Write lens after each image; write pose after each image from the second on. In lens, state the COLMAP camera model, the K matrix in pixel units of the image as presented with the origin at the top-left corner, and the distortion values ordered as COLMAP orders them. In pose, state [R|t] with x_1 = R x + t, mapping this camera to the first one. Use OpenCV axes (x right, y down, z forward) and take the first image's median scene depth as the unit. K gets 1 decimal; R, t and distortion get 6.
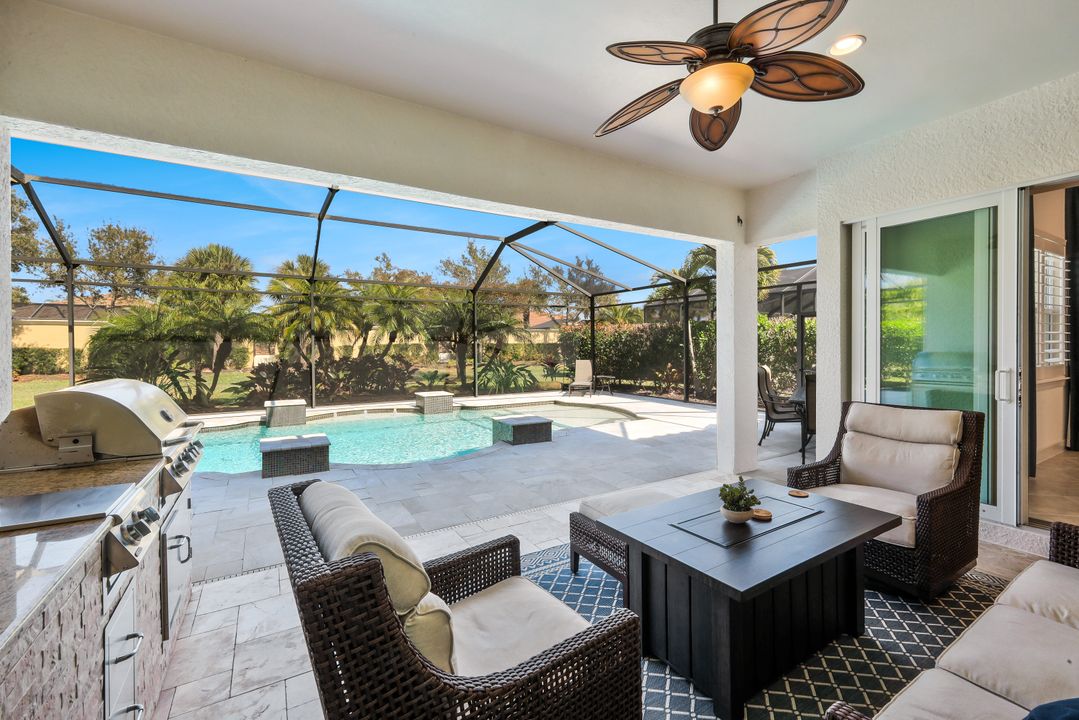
lens RADIAL K [[451.8, 0, 540.2], [0, 451.8, 355.8], [0, 0, 1]] dist [0.000781, -0.000058]
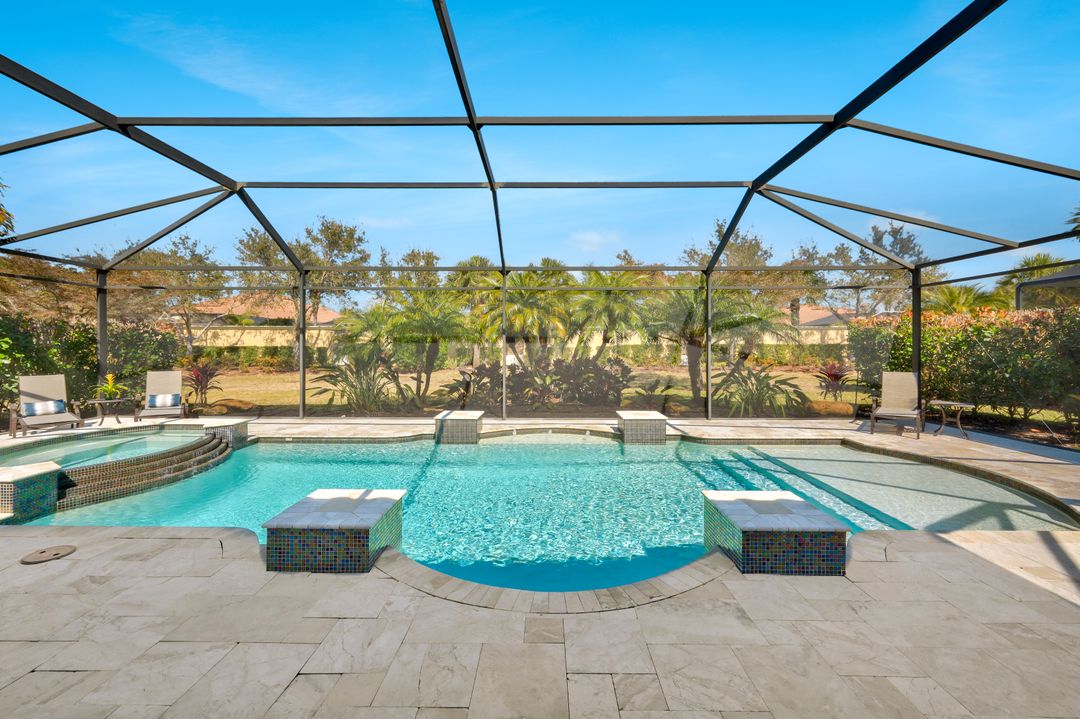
lens RADIAL K [[444.2, 0, 537.5], [0, 444.2, 346.6], [0, 0, 1]] dist [0.000984, 0.000060]
pose [[0.848053, 0.003913, -0.529898, 0.000327], [-0.015195, 0.999741, -0.016935, -0.007606], [0.529694, 0.022414, 0.847892, 0.229153]]
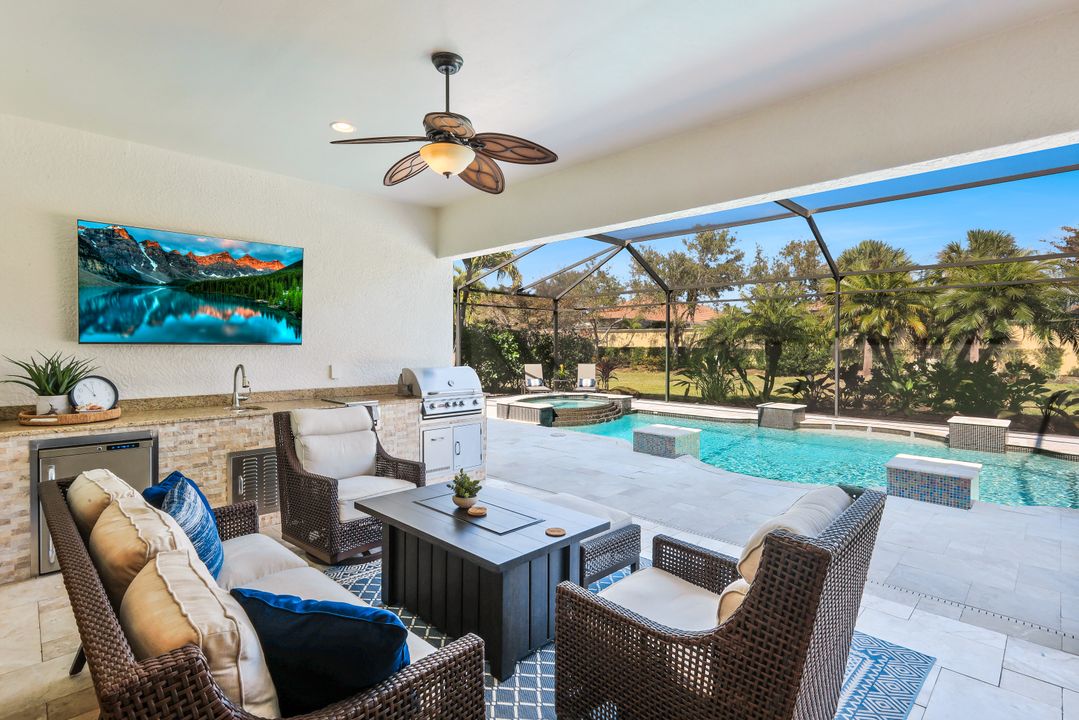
lens RADIAL K [[516.8, 0, 541.1], [0, 516.8, 351.8], [0, 0, 1]] dist [-0.004692, -0.000056]
pose [[0.244185, 0.014448, -0.969621, 0.262284], [-0.025235, 0.999645, 0.008540, -0.008653], [0.969400, 0.022383, 0.244463, 0.121461]]
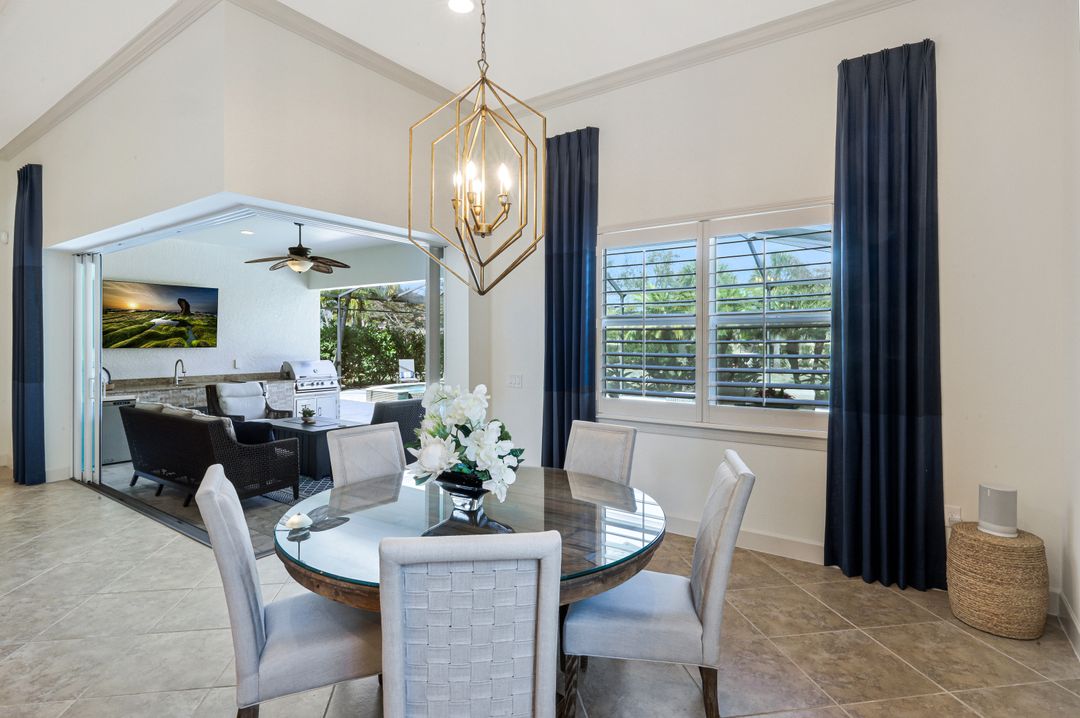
lens RADIAL K [[570.8, 0, 539.6], [0, 570.8, 341.1], [0, 0, 1]] dist [0.020790, 0.000541]
pose [[0.372325, 0.005443, -0.928087, 0.639538], [-0.024810, 0.999684, -0.004091, -0.020499], [0.927771, 0.024549, 0.372342, 0.146045]]
